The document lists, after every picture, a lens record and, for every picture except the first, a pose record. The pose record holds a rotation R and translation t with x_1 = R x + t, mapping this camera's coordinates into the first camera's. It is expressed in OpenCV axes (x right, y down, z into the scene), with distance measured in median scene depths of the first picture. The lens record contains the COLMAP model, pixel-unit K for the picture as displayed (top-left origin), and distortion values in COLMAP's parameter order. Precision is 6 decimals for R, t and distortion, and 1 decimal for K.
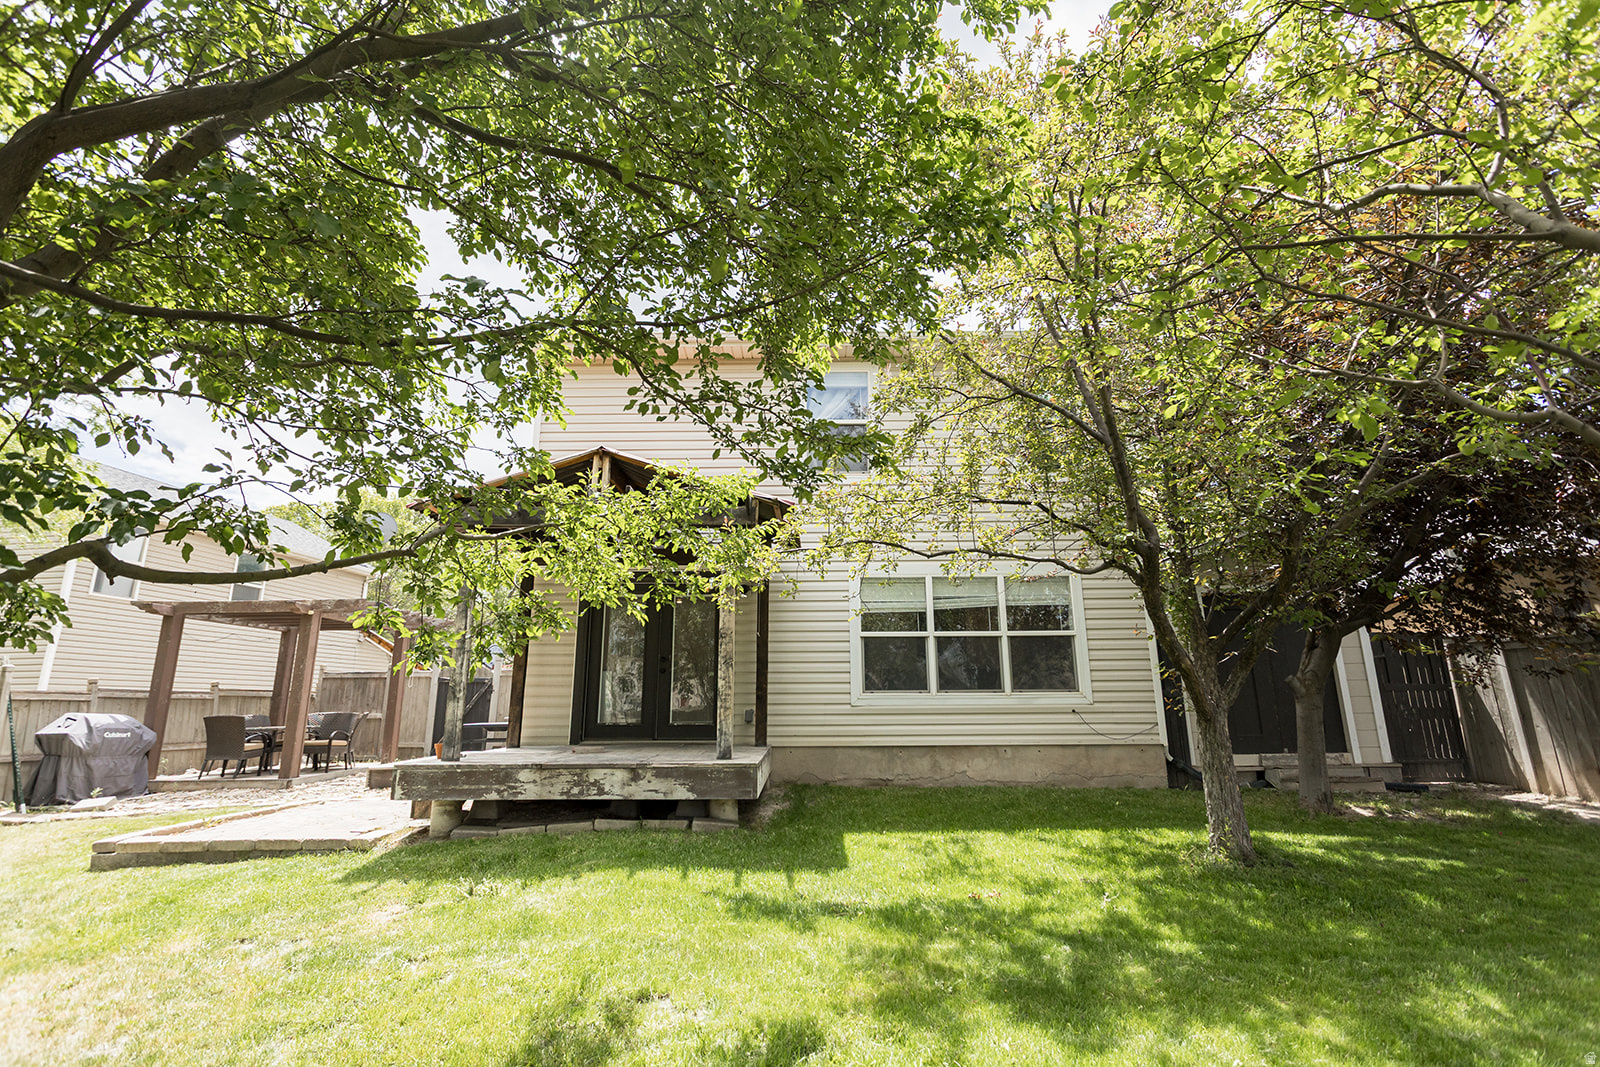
lens RADIAL K [[779.1, 0, 809.6], [0, 779.1, 510.7], [0, 0, 1]] dist [0.000147, 0.001273]
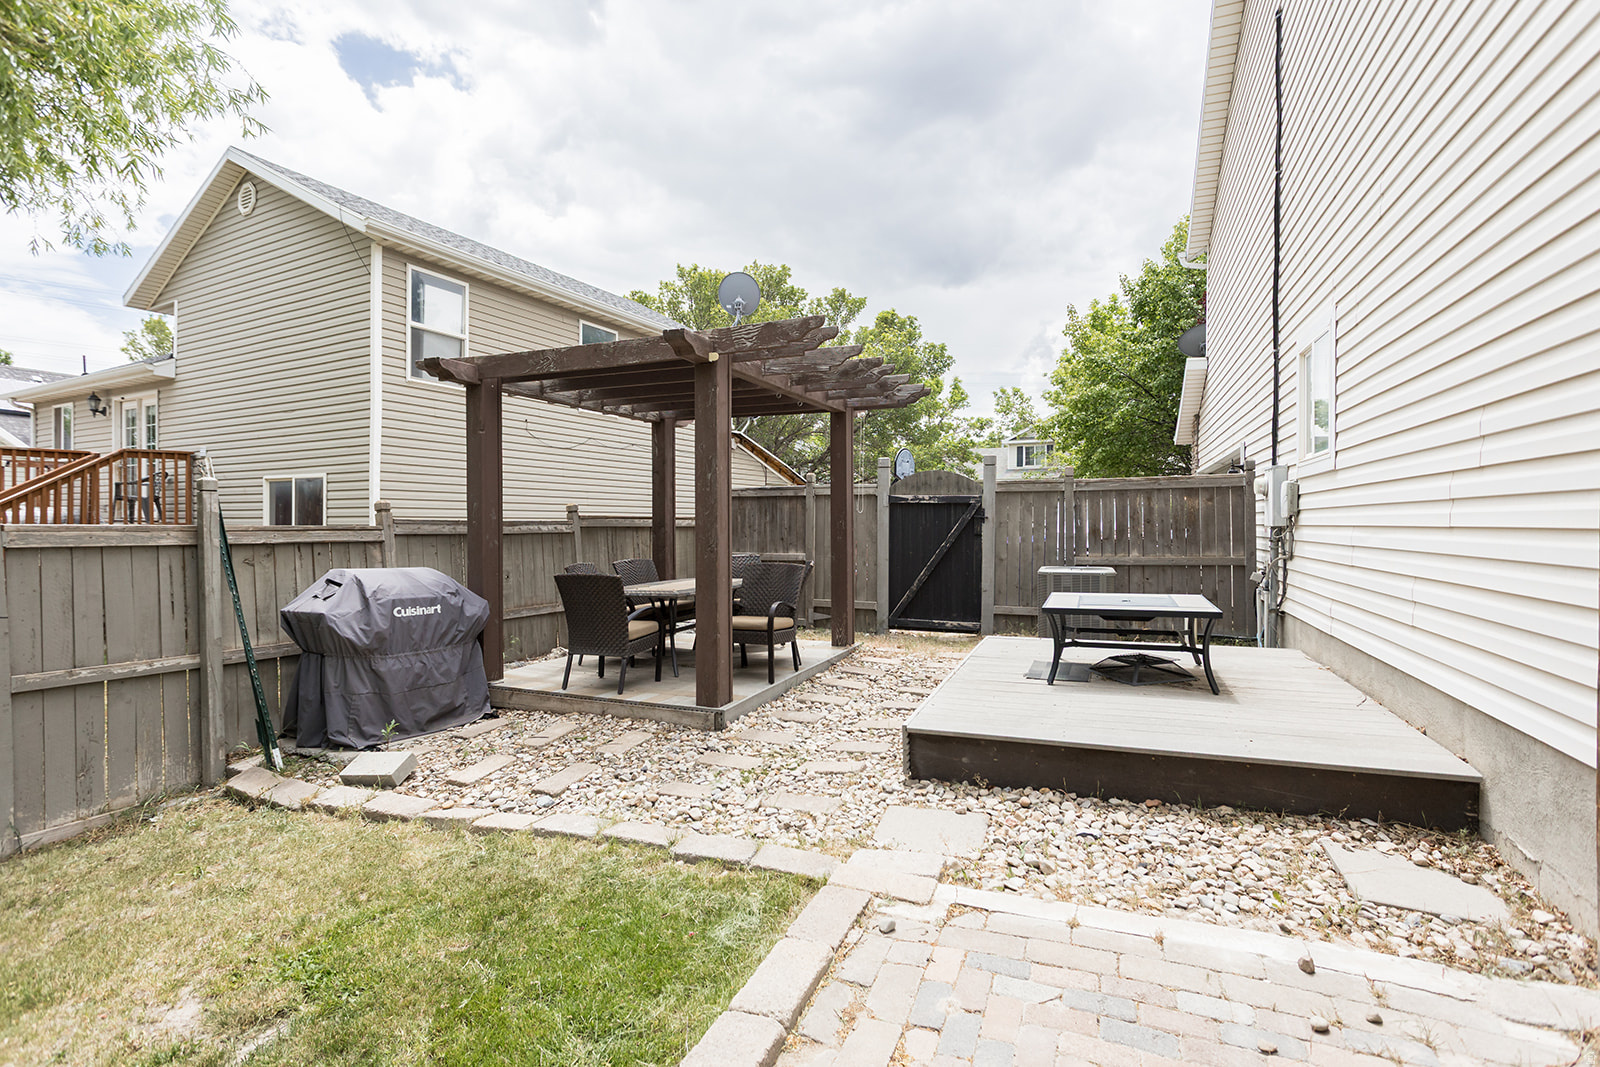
lens RADIAL K [[779.1, 0, 795.6], [0, 779.1, 530.8], [0, 0, 1]] dist [0.000147, 0.001273]
pose [[0.927247, 0.009914, -0.374319, -0.462648], [0.085824, 0.967411, 0.238222, 0.135461], [0.364482, -0.253016, 0.896178, 0.638471]]
